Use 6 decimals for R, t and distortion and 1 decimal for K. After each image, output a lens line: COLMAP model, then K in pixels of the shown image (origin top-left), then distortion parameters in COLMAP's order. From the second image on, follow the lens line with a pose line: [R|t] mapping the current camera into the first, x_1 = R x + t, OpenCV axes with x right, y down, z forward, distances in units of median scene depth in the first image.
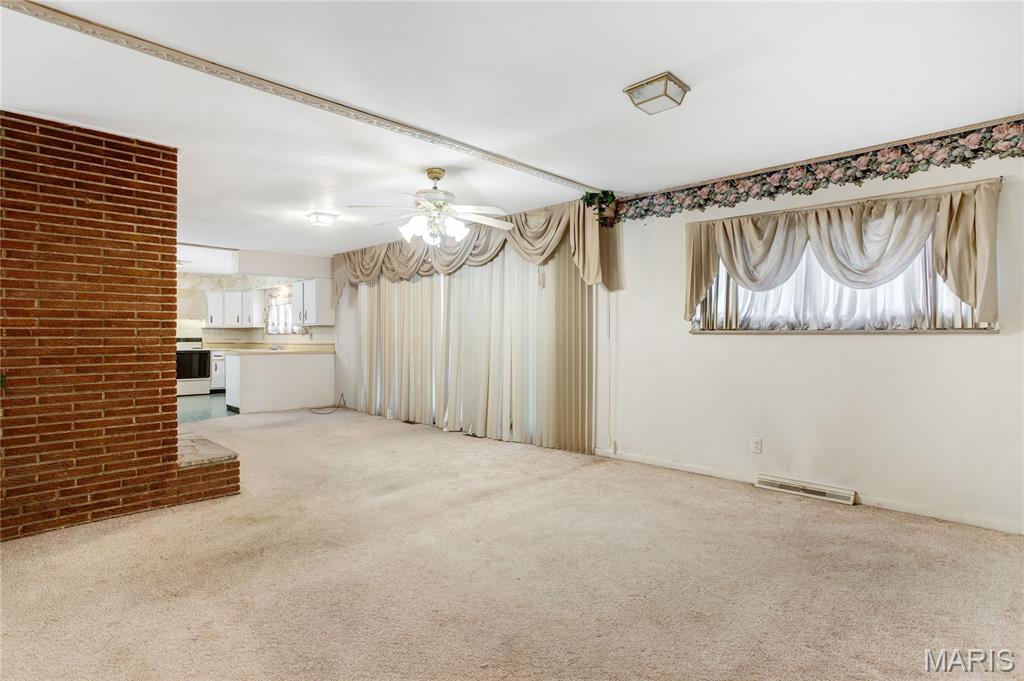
lens RADIAL K [[512.5, 0, 512.2], [0, 512.5, 346.8], [0, 0, 1]] dist [-0.038950, 0.000449]
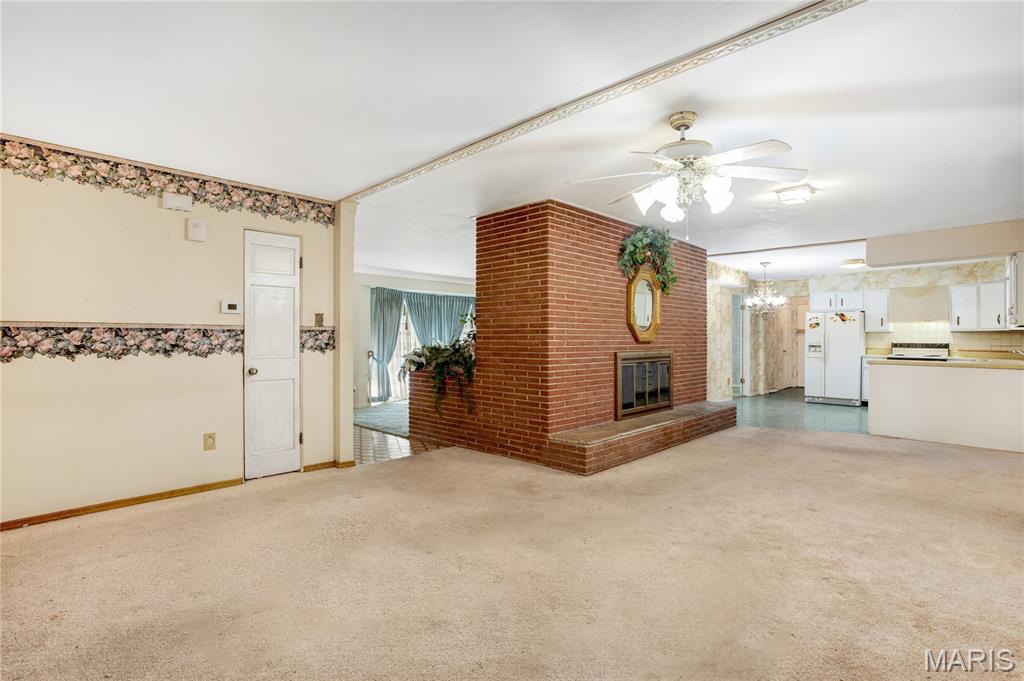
lens RADIAL K [[496.1, 0, 485.3], [0, 496.1, 338.2], [0, 0, 1]] dist [-0.002719, 0.000248]
pose [[-0.010334, -0.002352, -0.999944, 0.662904], [-0.024987, 0.999686, -0.002093, -0.019010], [0.999634, 0.024964, -0.010389, 0.853084]]
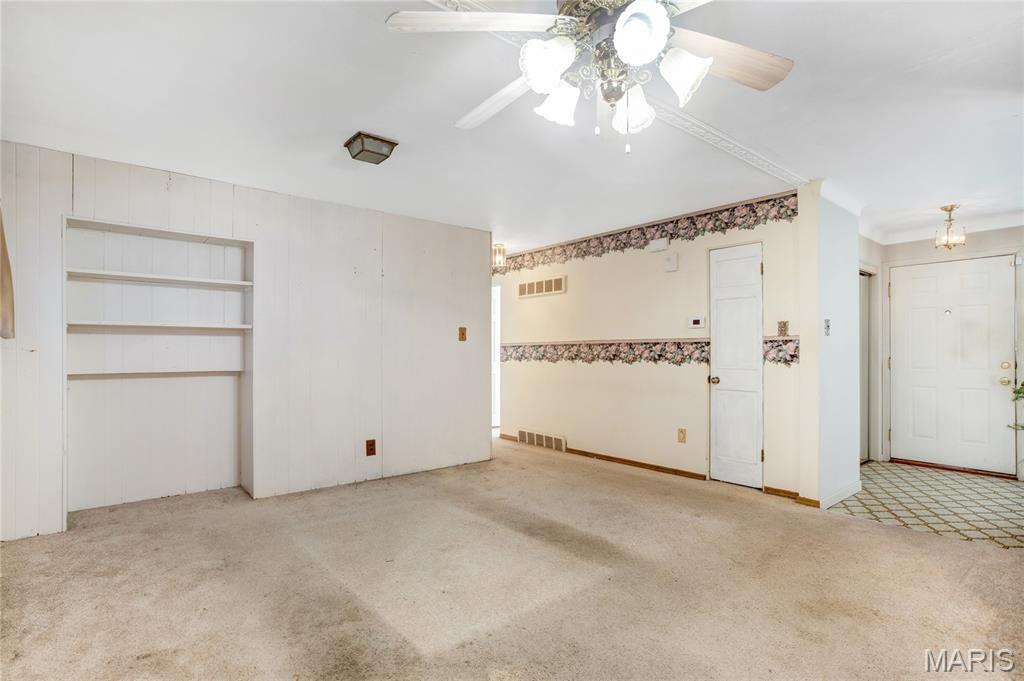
lens RADIAL K [[512.5, 0, 512.2], [0, 512.5, 346.8], [0, 0, 1]] dist [-0.038950, 0.000449]
pose [[-0.995627, 0.003543, 0.093353, -0.121687], [0.005274, 0.999819, 0.018295, -0.041264], [-0.093271, 0.018708, -0.995465, 1.639171]]
